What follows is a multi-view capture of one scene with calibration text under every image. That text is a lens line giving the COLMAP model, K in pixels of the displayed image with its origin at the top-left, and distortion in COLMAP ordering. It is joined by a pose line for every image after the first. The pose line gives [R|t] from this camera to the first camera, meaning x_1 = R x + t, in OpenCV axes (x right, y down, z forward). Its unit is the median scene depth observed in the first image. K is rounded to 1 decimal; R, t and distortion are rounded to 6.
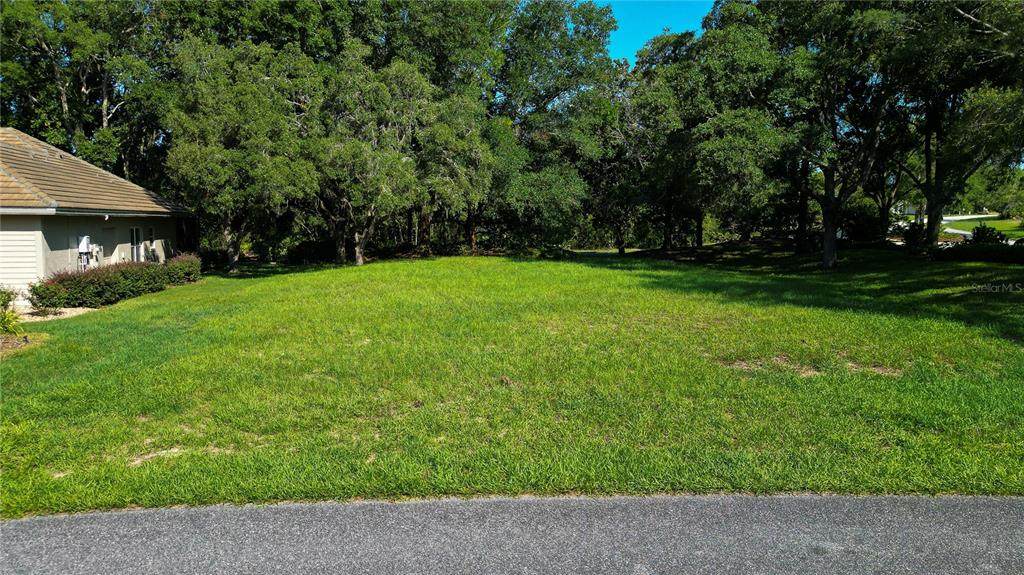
lens RADIAL K [[712.2, 0, 512.0], [0, 712.2, 287.5], [0, 0, 1]] dist [-0.003690, -0.007114]
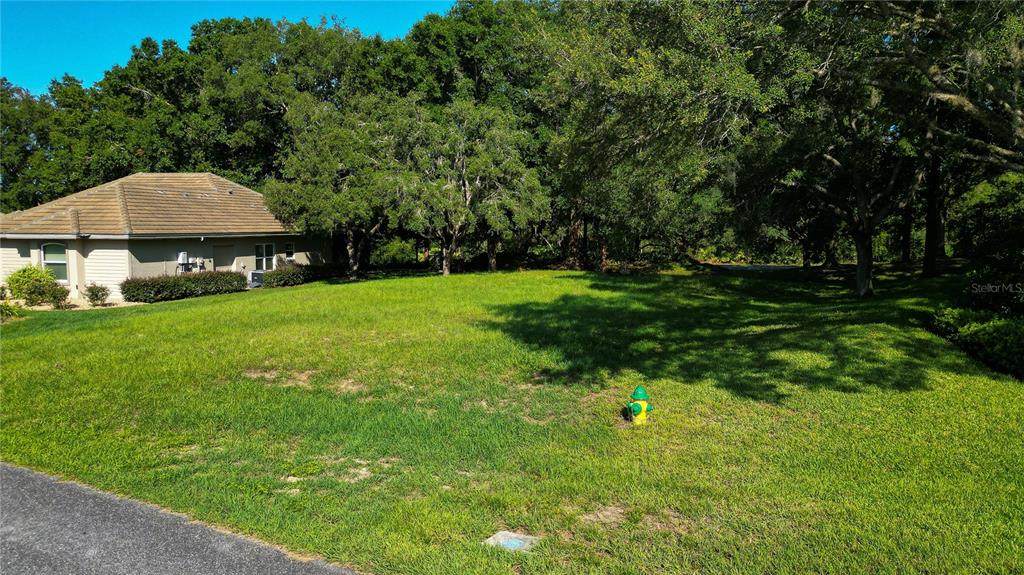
lens RADIAL K [[712.2, 0, 512.0], [0, 712.2, 287.5], [0, 0, 1]] dist [-0.003690, -0.007114]
pose [[0.885538, 0.039005, -0.462927, 0.553846], [-0.042139, 0.999105, 0.003574, -0.029195], [0.462652, 0.016342, 0.886389, 0.034932]]
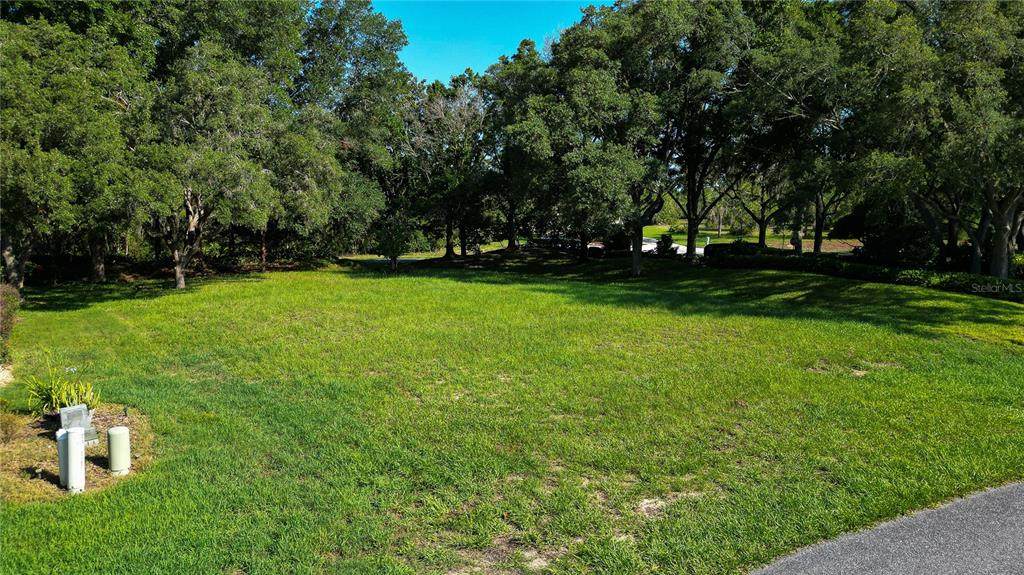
lens RADIAL K [[712.2, 0, 512.0], [0, 712.2, 287.5], [0, 0, 1]] dist [-0.003690, -0.007114]
pose [[0.893072, -0.038660, 0.448251, -0.323800], [0.037906, 0.999224, 0.010659, -0.032664], [-0.448315, 0.007472, 0.893844, 0.037948]]
